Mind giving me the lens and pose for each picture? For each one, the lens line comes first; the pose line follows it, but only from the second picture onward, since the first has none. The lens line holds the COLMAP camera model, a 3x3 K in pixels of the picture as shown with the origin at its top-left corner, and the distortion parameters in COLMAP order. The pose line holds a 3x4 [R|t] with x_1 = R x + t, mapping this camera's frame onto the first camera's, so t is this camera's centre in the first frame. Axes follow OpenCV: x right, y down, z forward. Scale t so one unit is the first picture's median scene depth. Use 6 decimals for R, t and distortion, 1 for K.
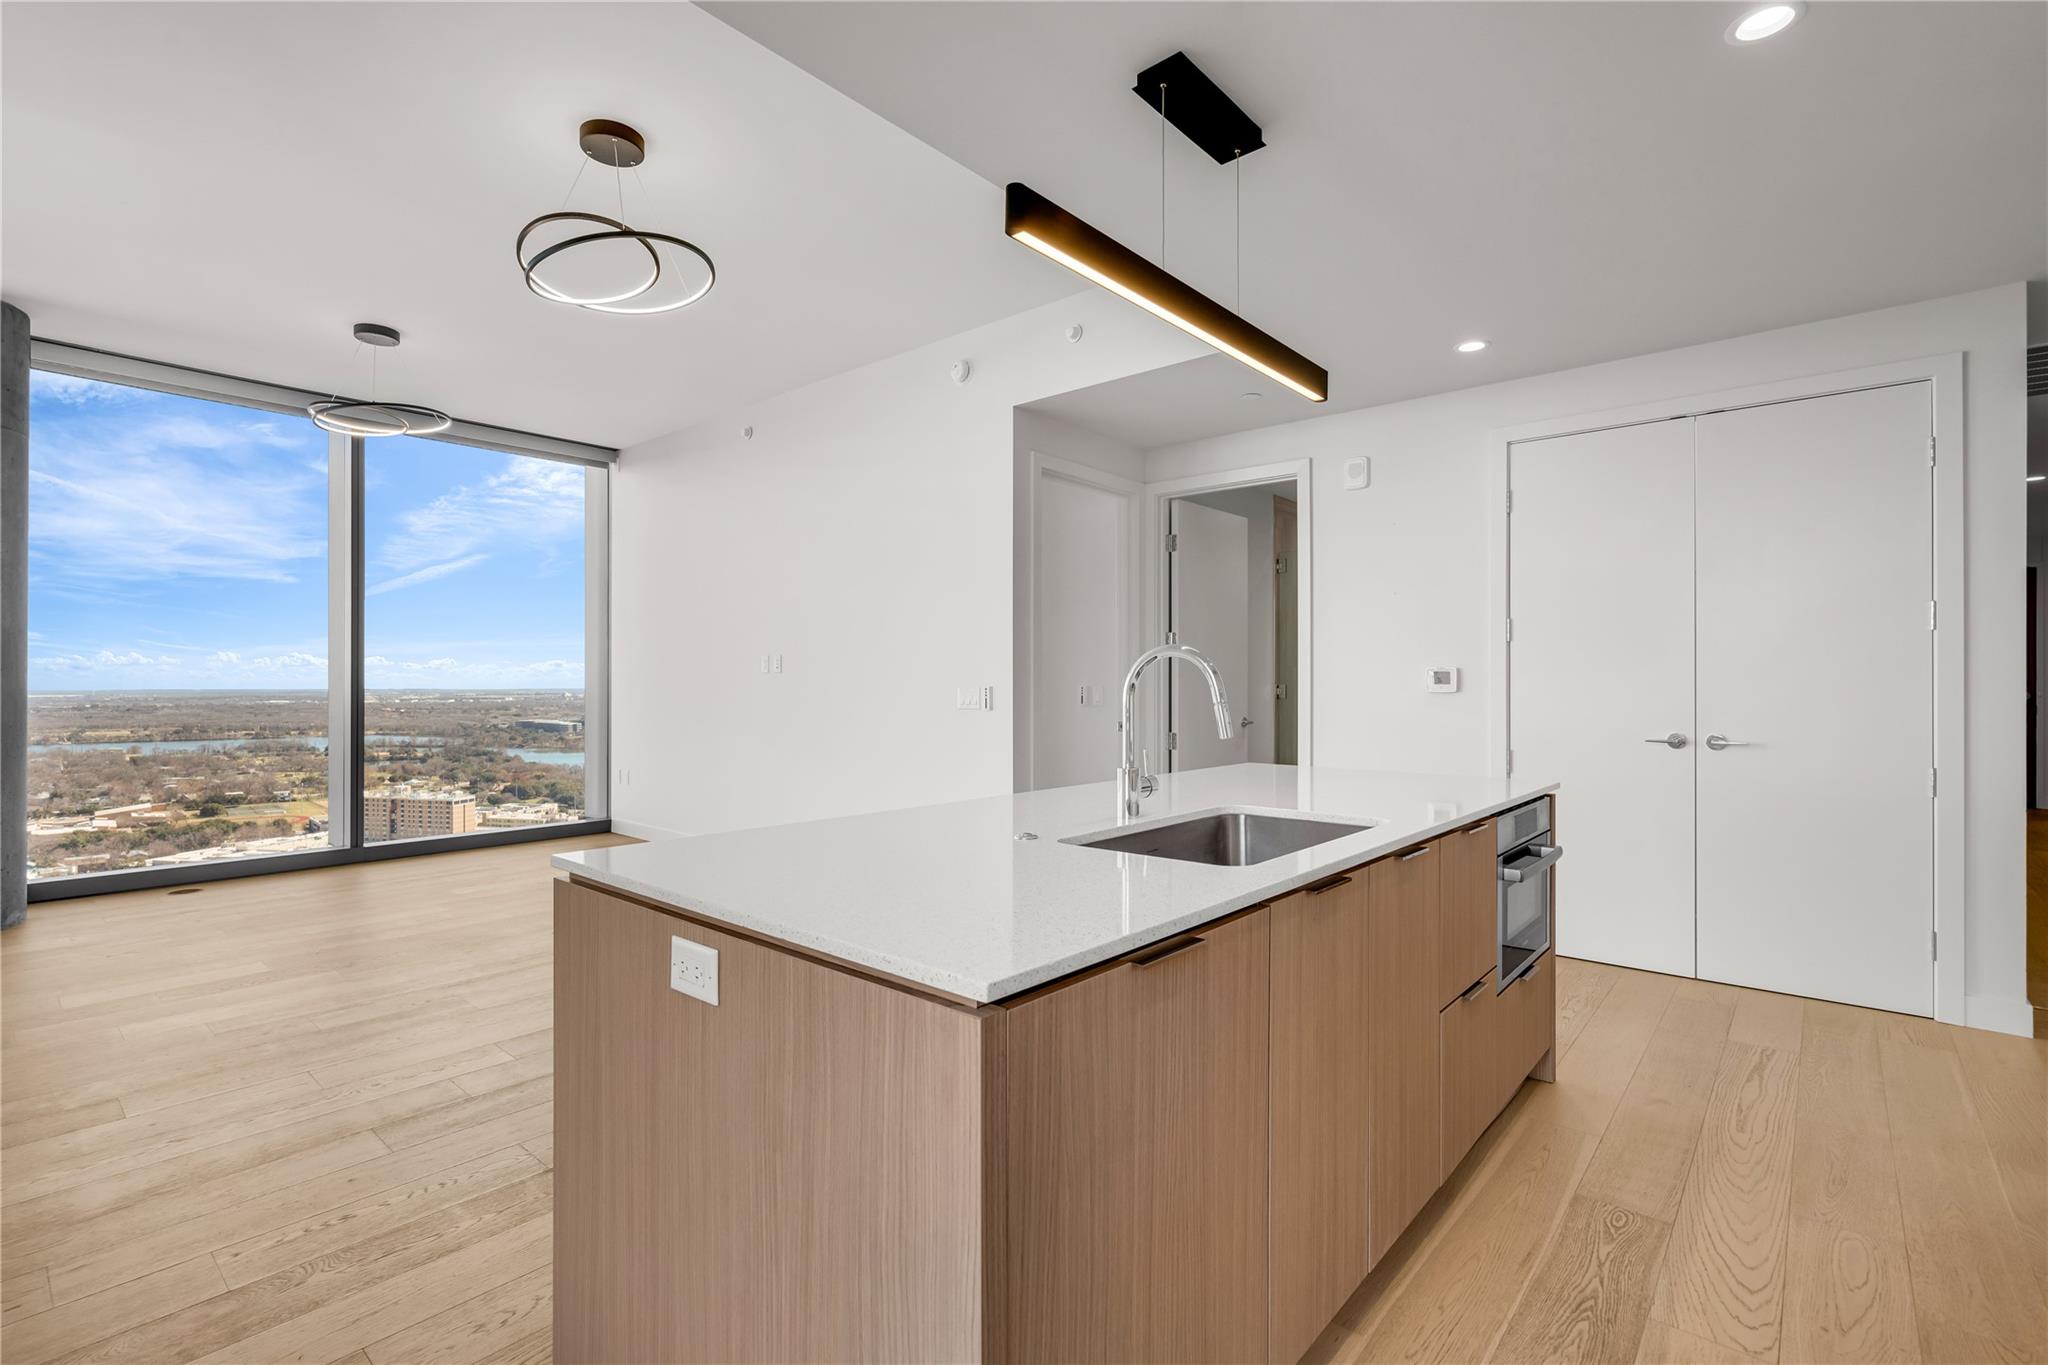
lens RADIAL K [[932.7, 0, 1019.3], [0, 932.7, 683.2], [0, 0, 1]] dist [-0.001288, 0.000308]
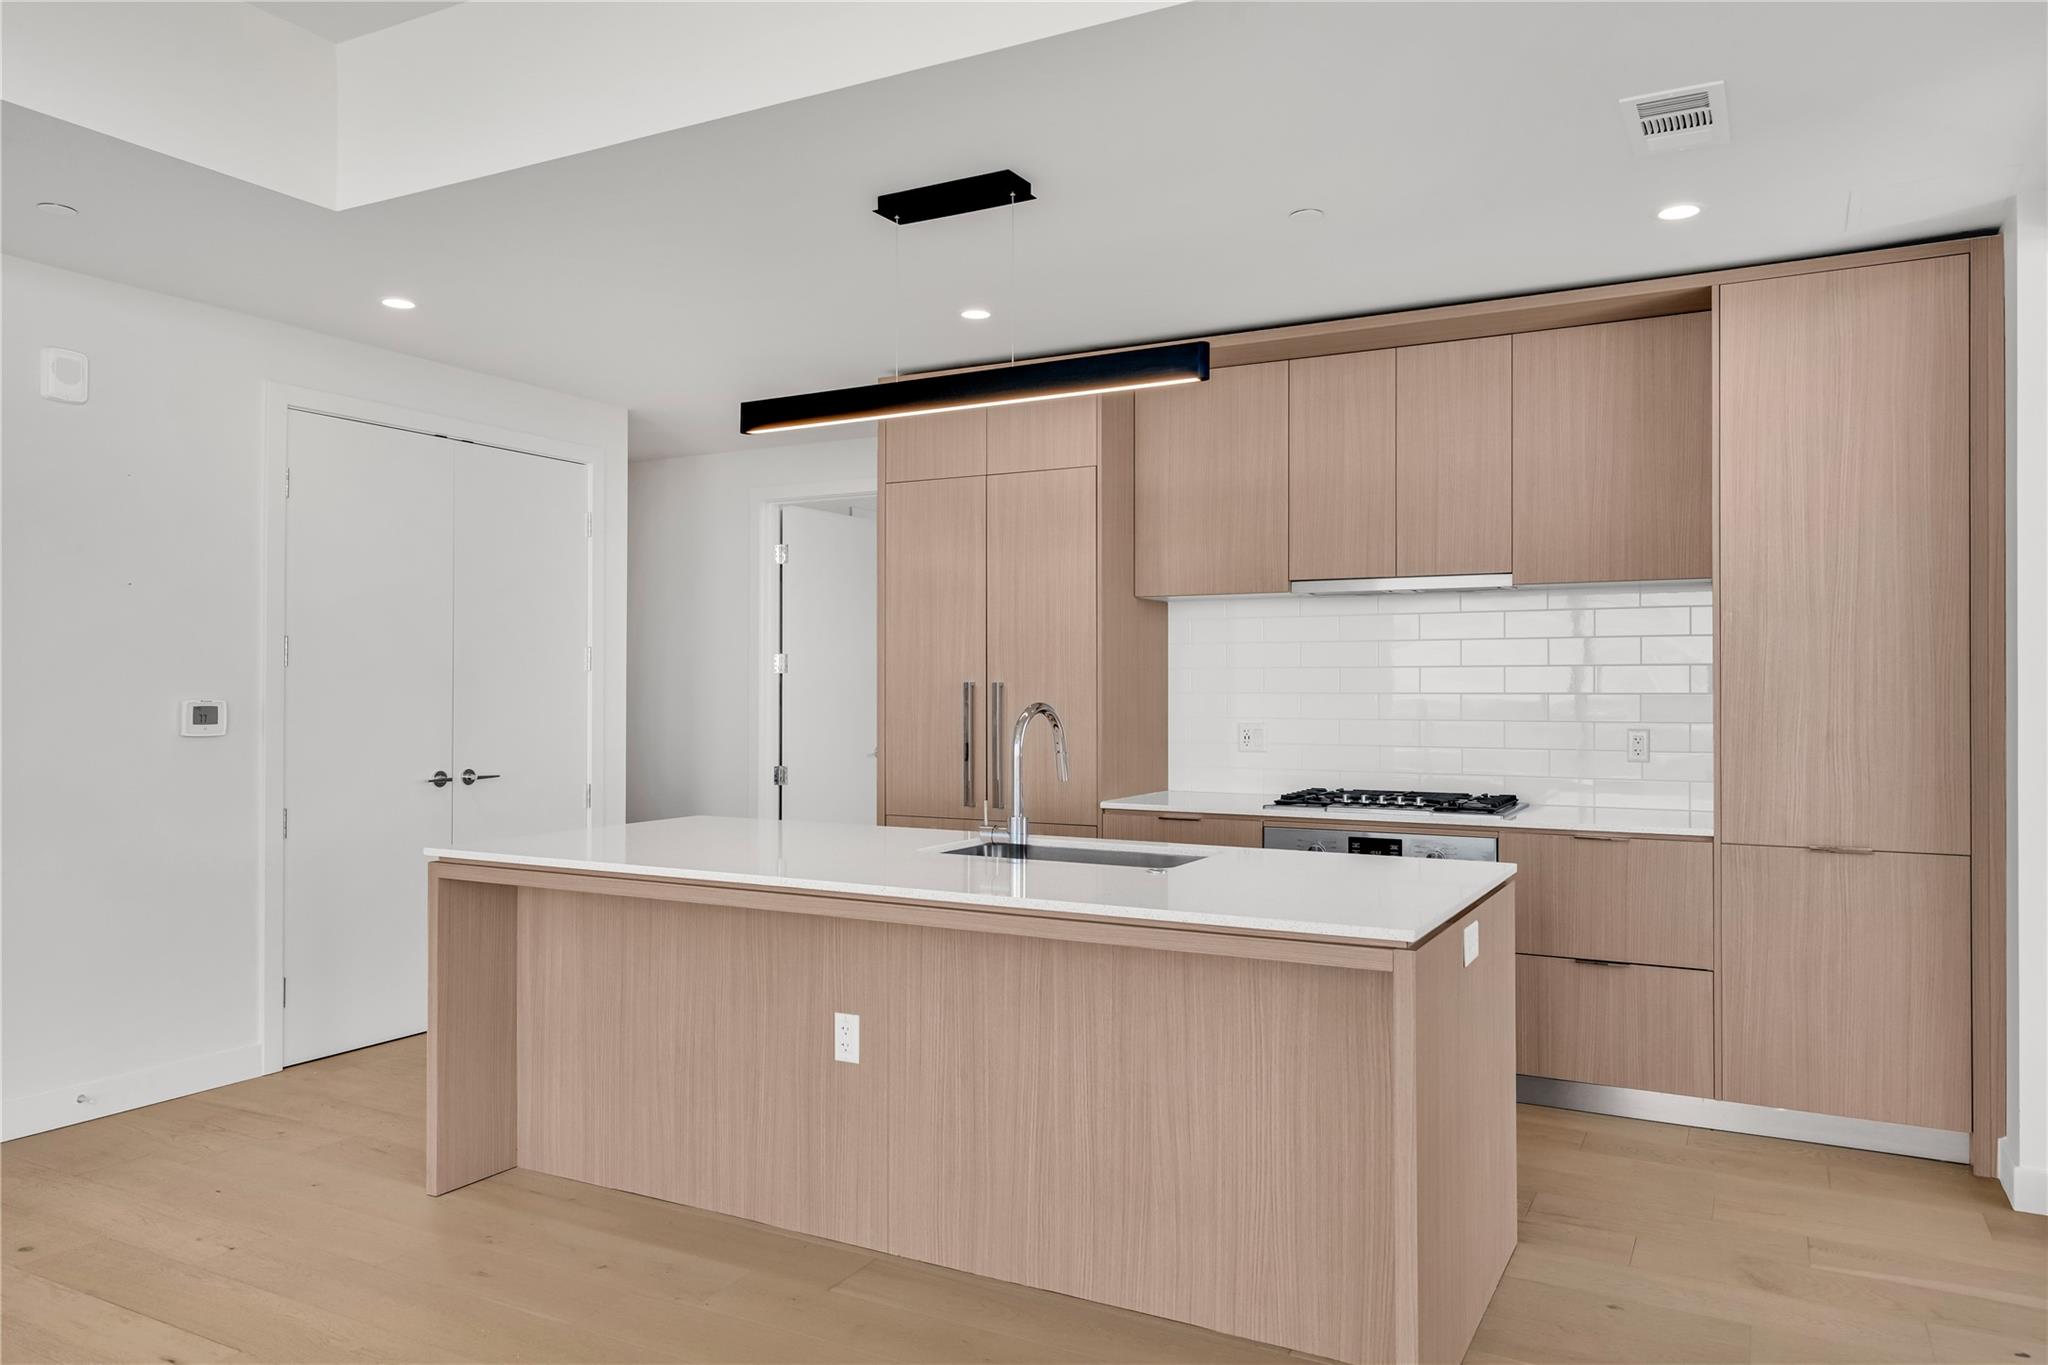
lens RADIAL K [[1385.6, 0, 984.2], [0, 1385.6, 683.7], [0, 0, 1]] dist [0.025691, -0.029607]
pose [[-0.198963, 0.002909, 0.980003, -0.498197], [-0.000348, 0.999995, -0.003039, -0.019381], [-0.980007, -0.000945, -0.198961, 0.470736]]
